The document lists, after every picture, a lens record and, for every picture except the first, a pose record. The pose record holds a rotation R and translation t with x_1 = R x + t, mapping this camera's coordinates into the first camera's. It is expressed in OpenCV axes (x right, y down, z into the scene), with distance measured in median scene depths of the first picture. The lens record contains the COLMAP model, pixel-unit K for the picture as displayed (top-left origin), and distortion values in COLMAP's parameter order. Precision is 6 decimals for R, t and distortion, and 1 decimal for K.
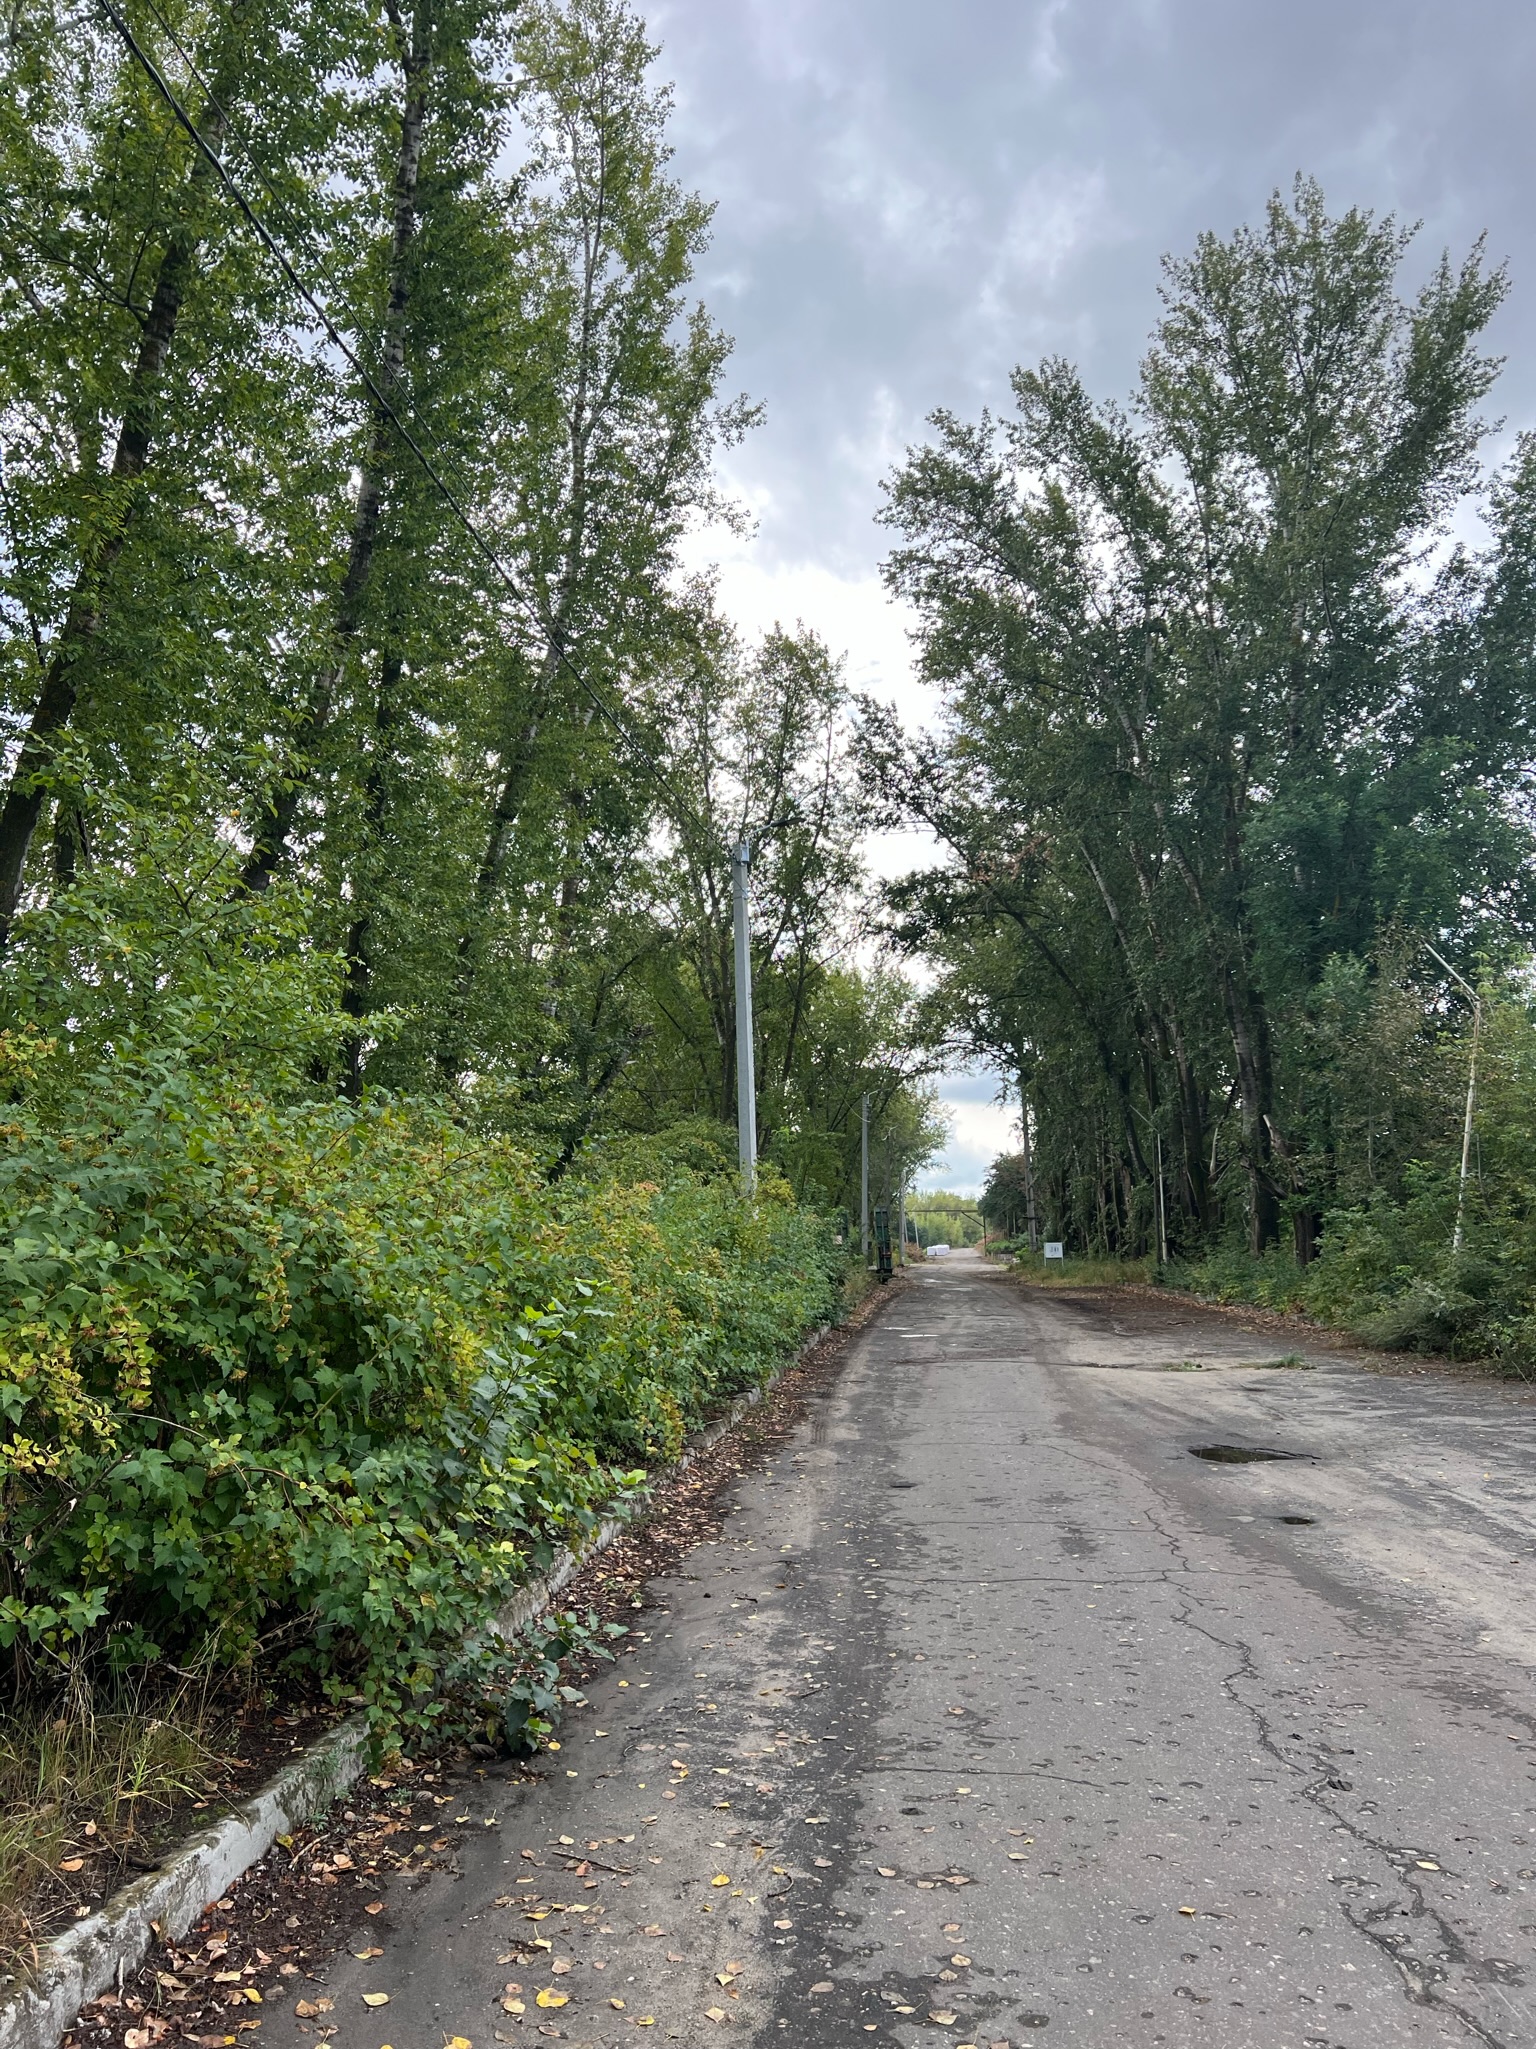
lens RADIAL K [[1282.9, 0, 768.0], [0, 1282.9, 1024.5], [0, 0, 1]] dist [0.045562, -0.041427]
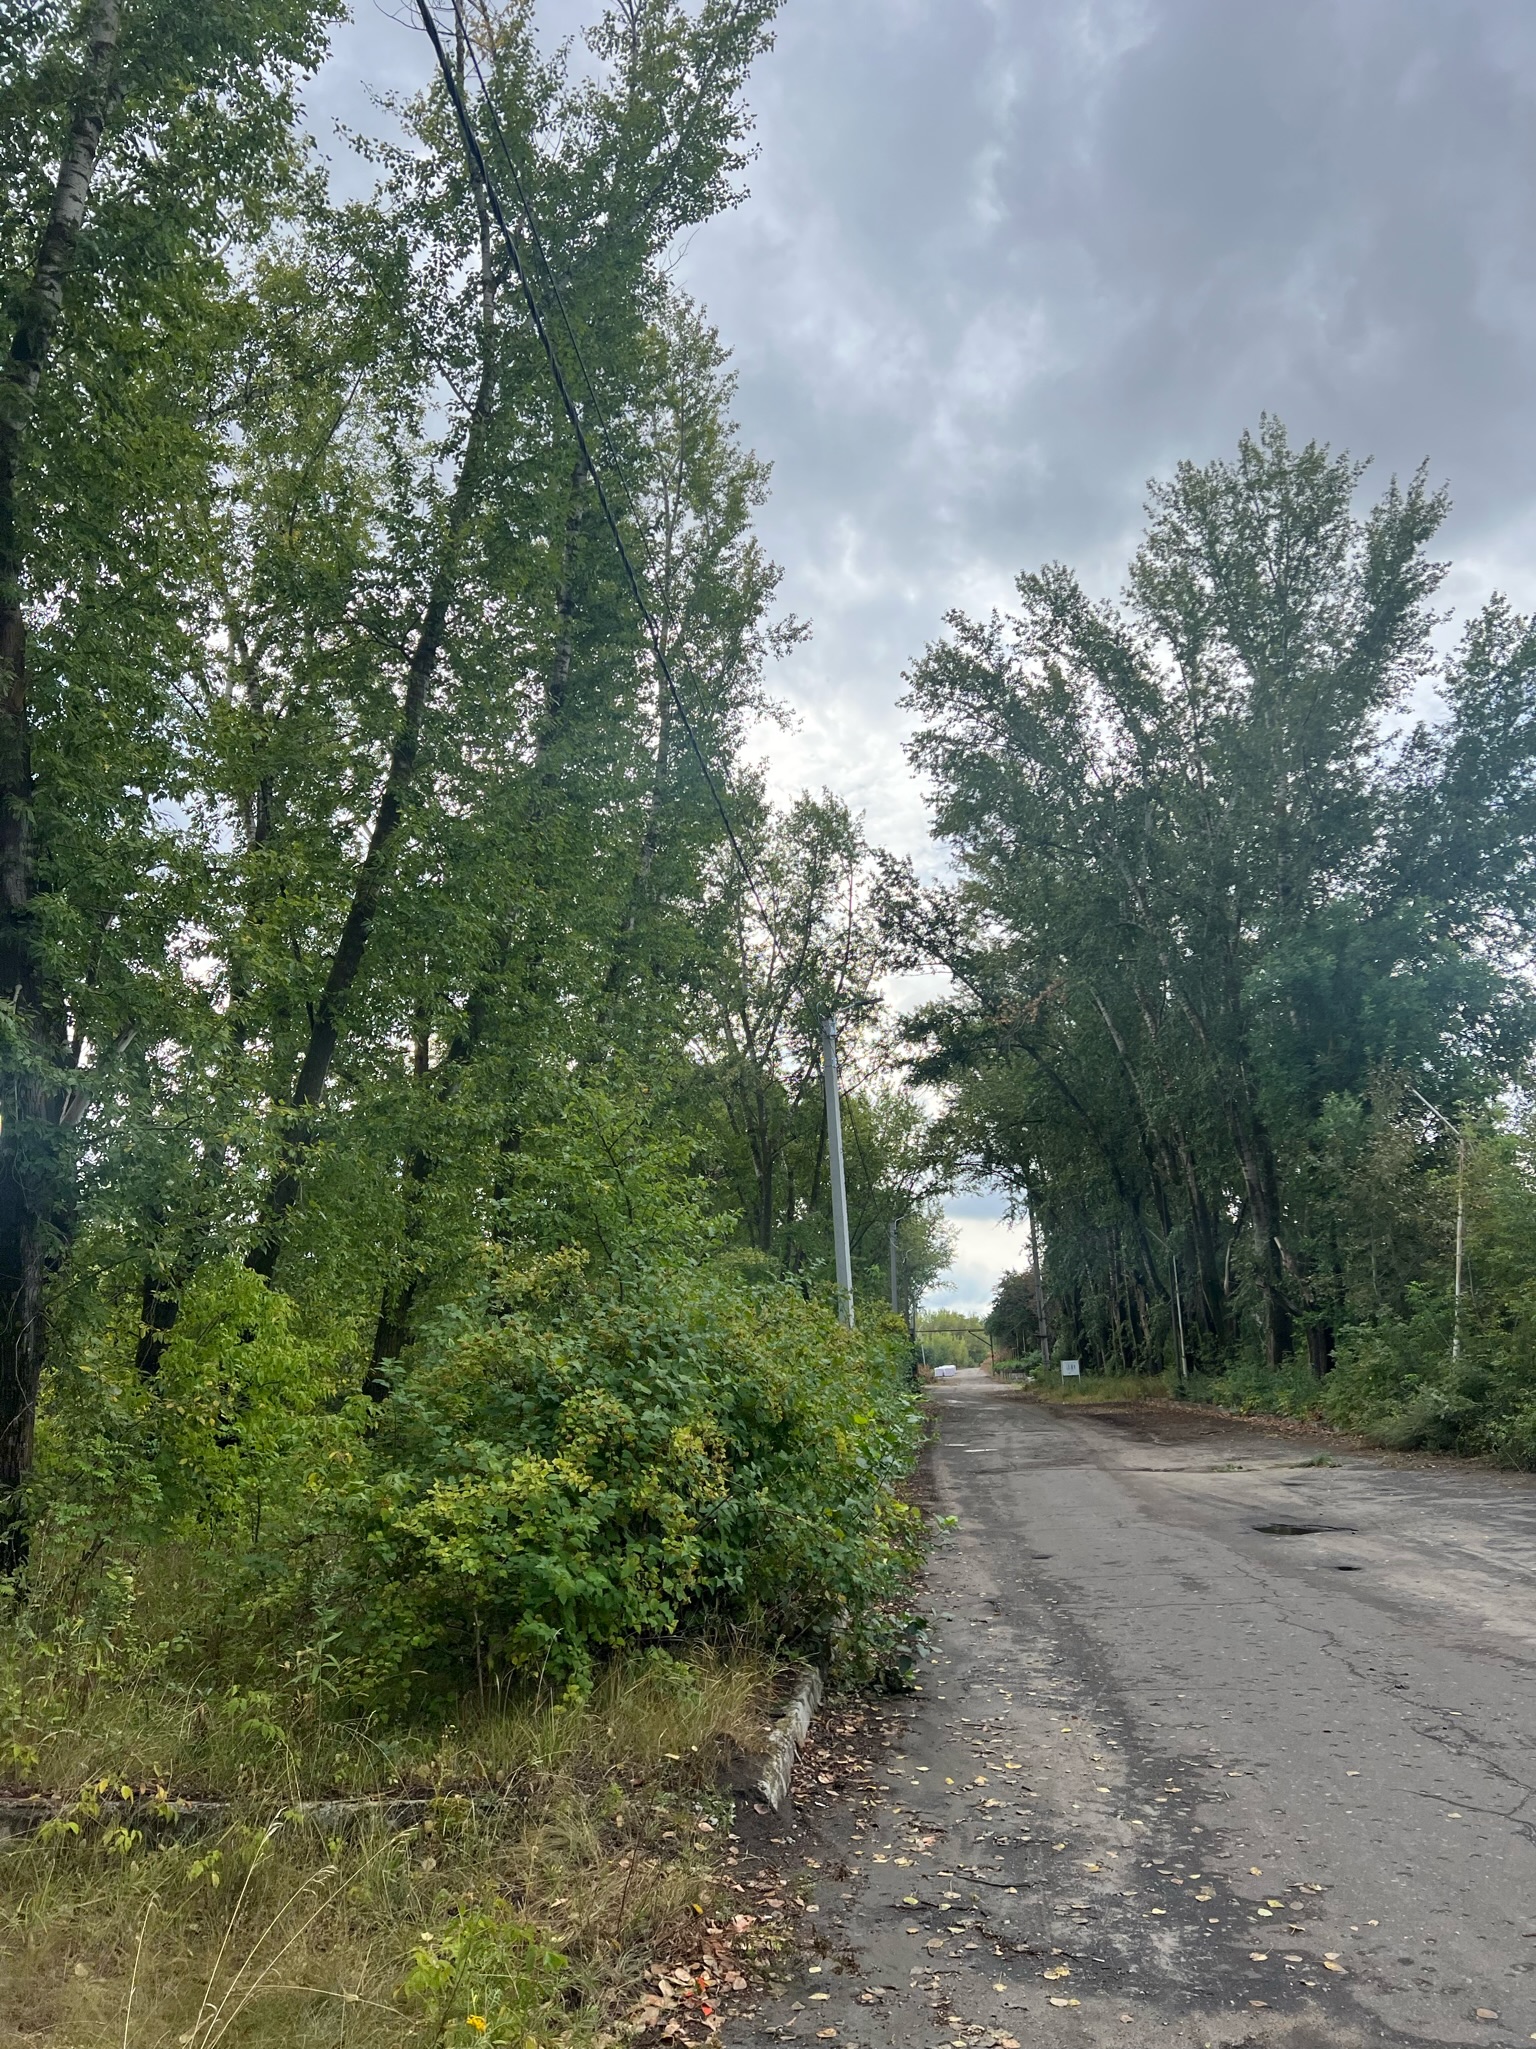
lens RADIAL K [[1466.2, 0, 686.2], [0, 1466.2, 1002.6], [0, 0, 1]] dist [0.066329, -0.096593]
pose [[0.999636, -0.019198, 0.018950, -0.128845], [0.020553, 0.997037, -0.074125, -0.043919], [-0.017470, 0.074487, 0.997069, -0.245047]]
